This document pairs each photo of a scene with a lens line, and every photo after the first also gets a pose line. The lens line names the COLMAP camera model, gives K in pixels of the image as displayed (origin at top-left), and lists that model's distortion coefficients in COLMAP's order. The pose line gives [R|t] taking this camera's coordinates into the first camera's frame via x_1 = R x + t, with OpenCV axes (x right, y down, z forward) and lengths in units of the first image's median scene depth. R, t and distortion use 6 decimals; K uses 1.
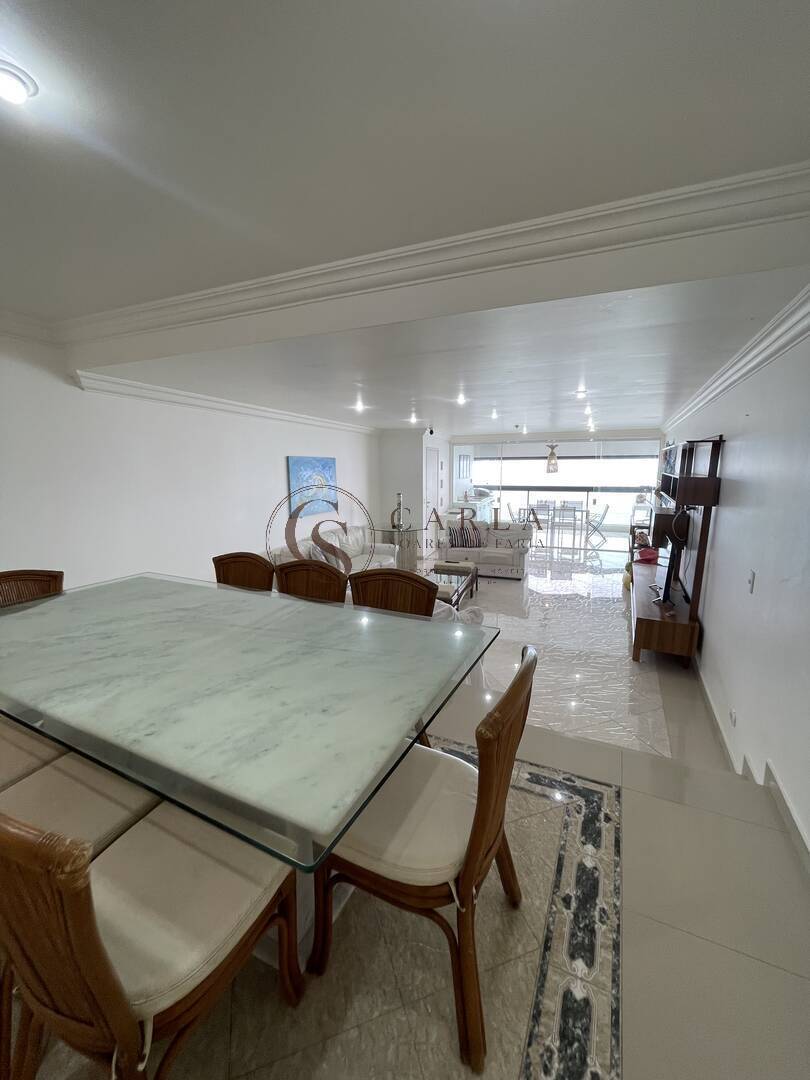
lens RADIAL K [[438.2, 0, 405.0], [0, 438.2, 540.0], [0, 0, 1]] dist [-0.001230, -0.000072]
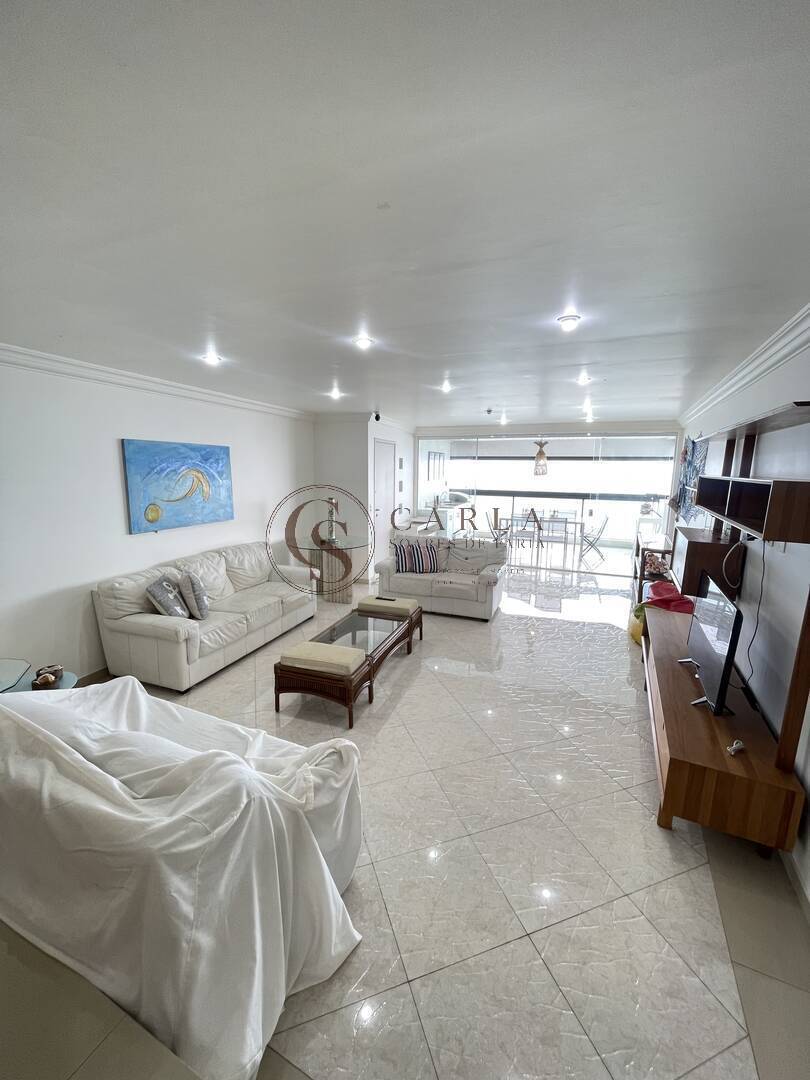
lens RADIAL K [[438.2, 0, 405.0], [0, 438.2, 540.0], [0, 0, 1]] dist [-0.001230, -0.000072]
pose [[0.999797, 0.018559, 0.007806, 0.090016], [-0.018521, 0.999817, -0.004866, -0.027302], [-0.007895, 0.004720, 0.999958, 0.208165]]
